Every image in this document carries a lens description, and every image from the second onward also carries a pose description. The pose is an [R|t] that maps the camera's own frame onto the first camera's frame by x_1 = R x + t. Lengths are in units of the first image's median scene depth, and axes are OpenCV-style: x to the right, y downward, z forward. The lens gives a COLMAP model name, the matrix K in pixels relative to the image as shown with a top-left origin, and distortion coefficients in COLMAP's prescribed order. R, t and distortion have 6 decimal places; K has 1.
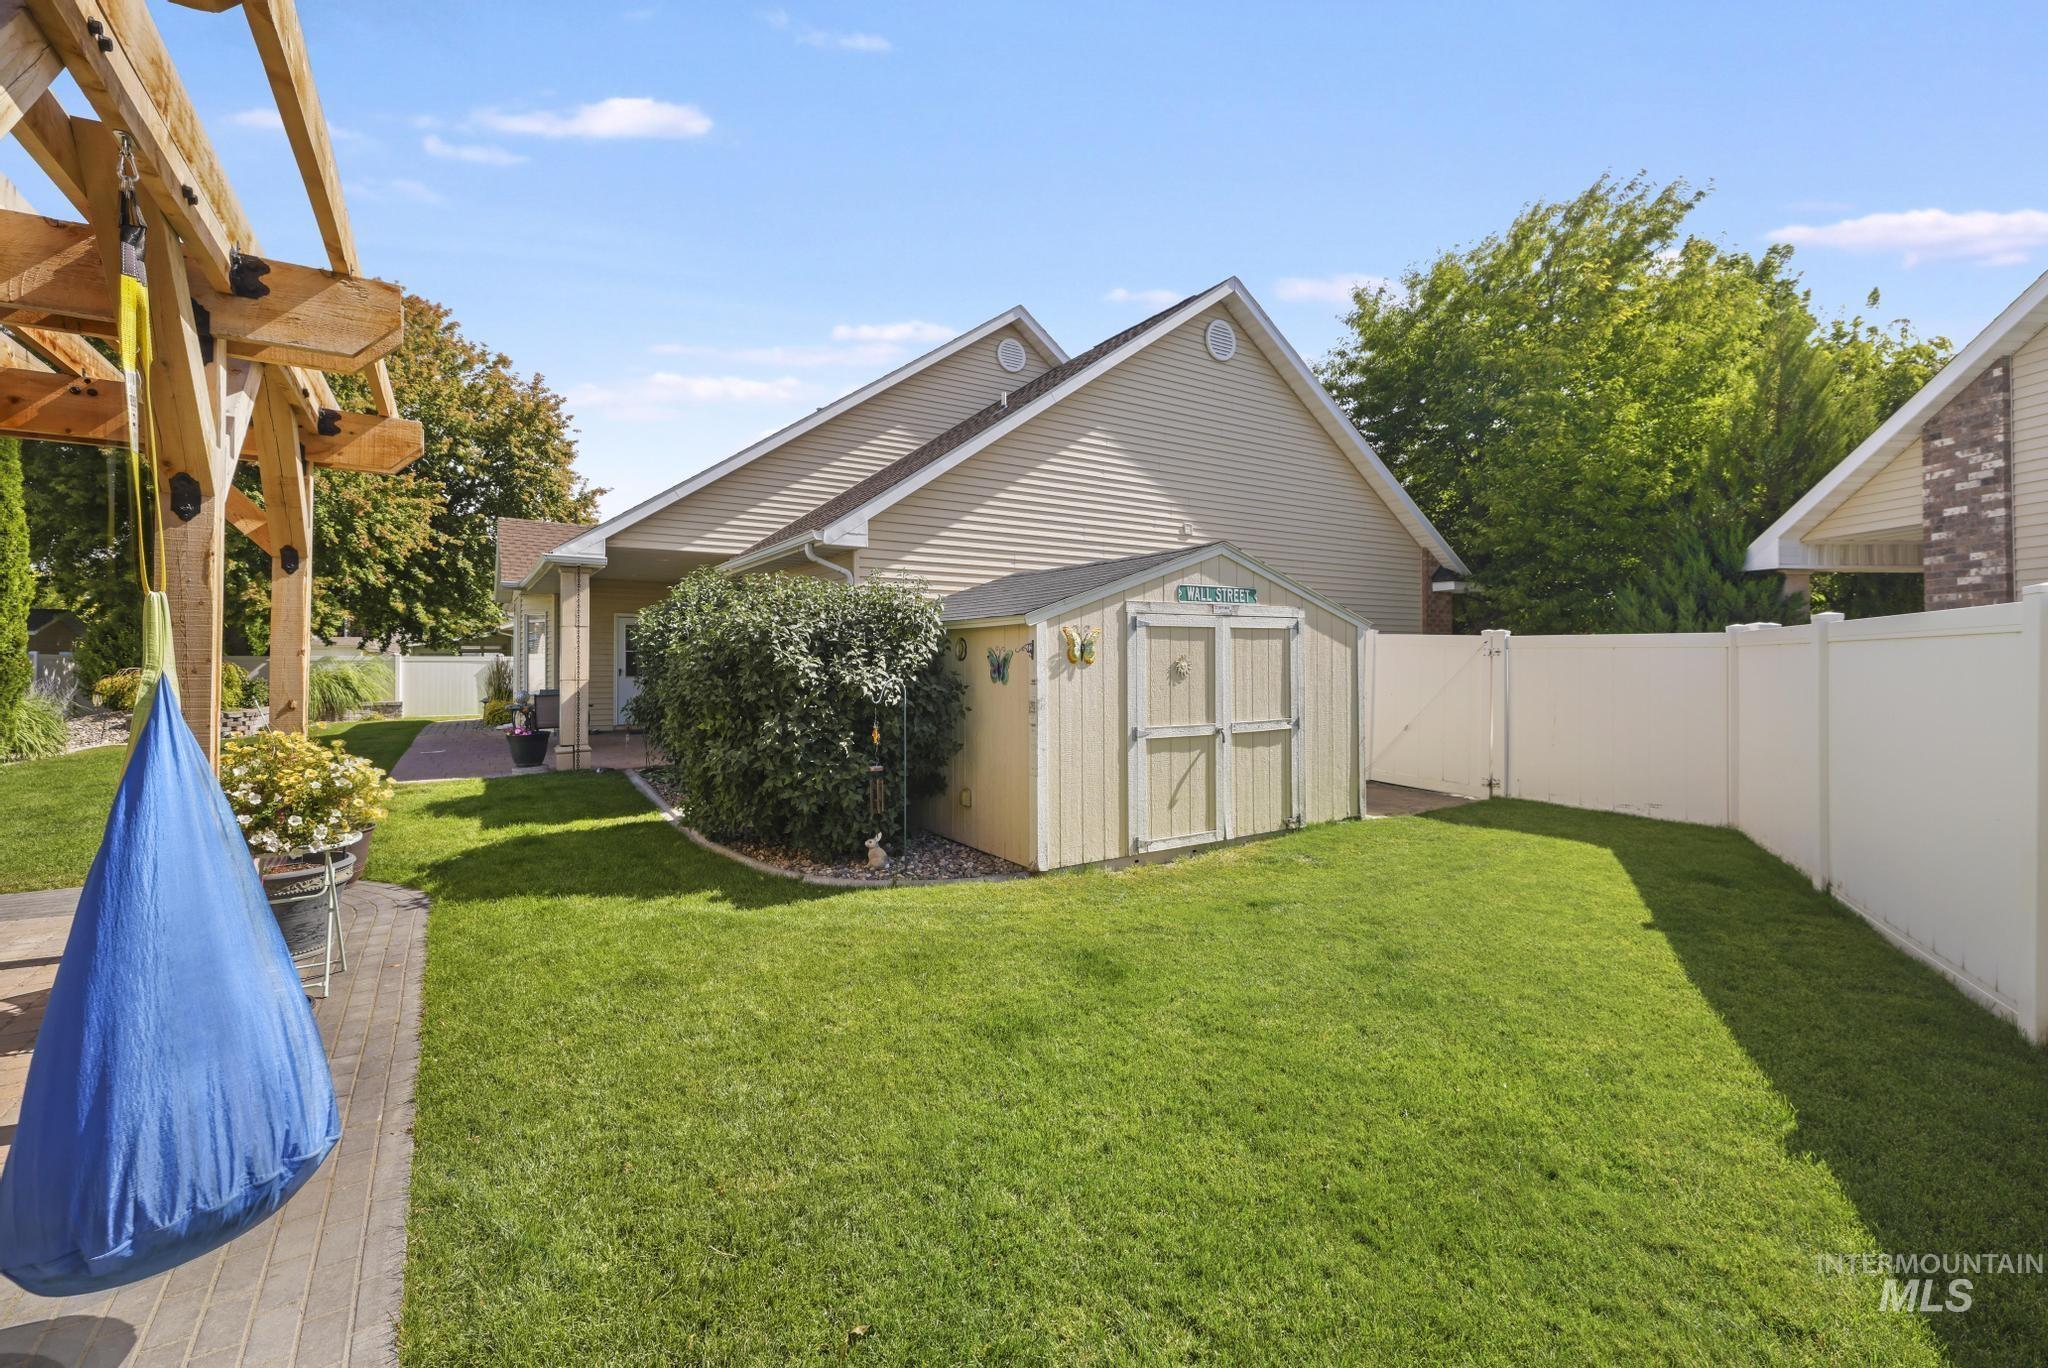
lens RADIAL K [[875.8, 0, 1022.2], [0, 875.8, 645.5], [0, 0, 1]] dist [0.001852, -0.000091]
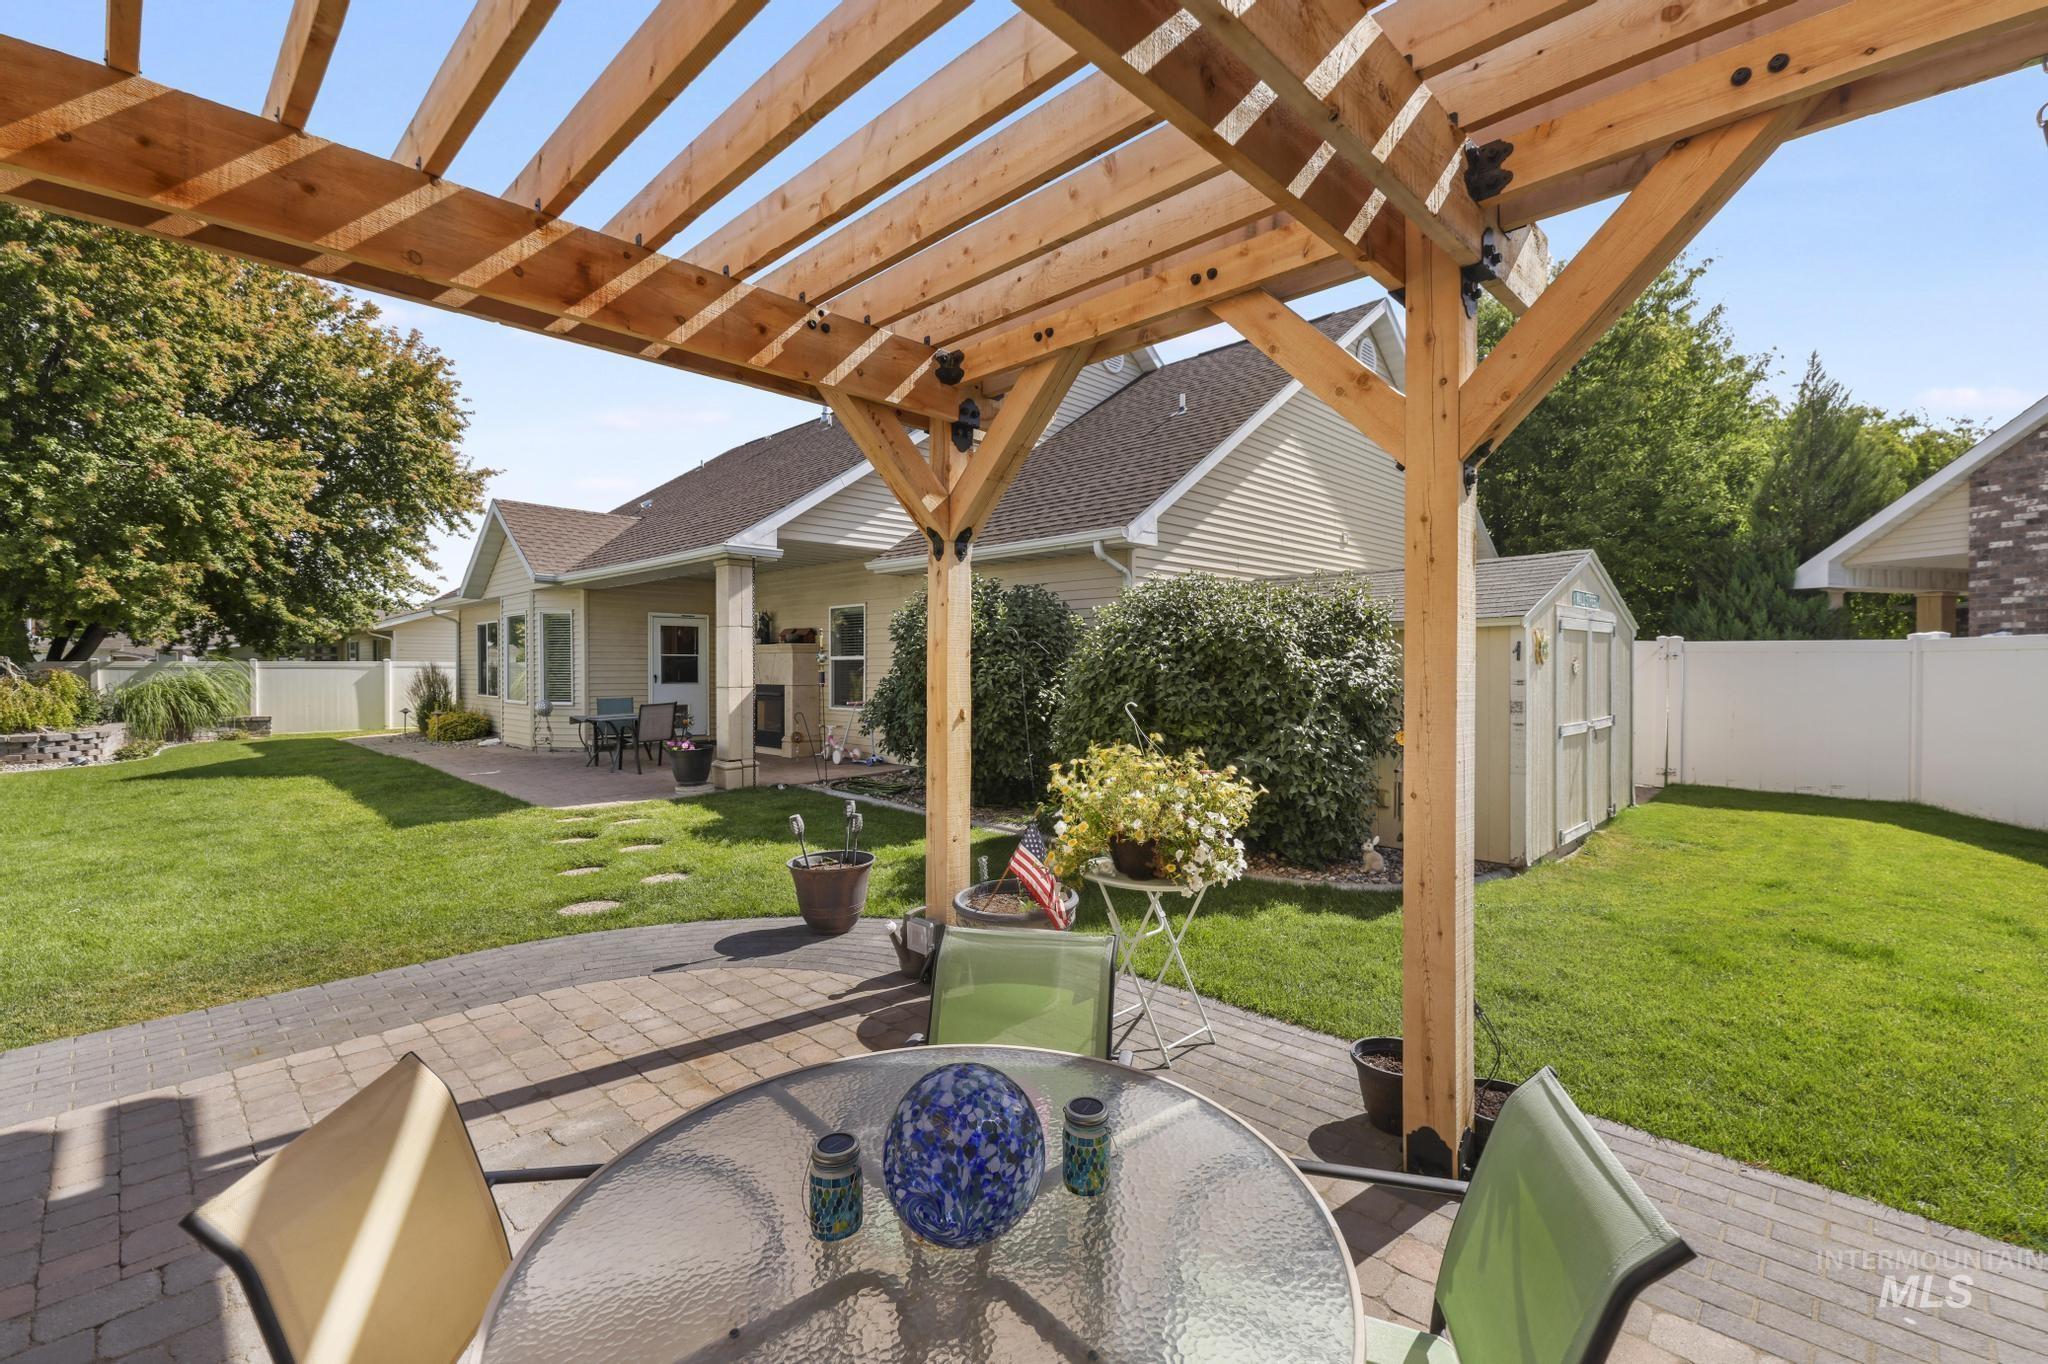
lens RADIAL K [[884.5, 0, 1040.5], [0, 884.5, 666.6], [0, 0, 1]] dist [-0.001187, 0.000061]
pose [[0.974343, -0.000293, 0.225068, -0.508188], [-0.003203, 0.999880, 0.015166, 0.005597], [-0.225045, -0.015498, 0.974225, 0.074609]]
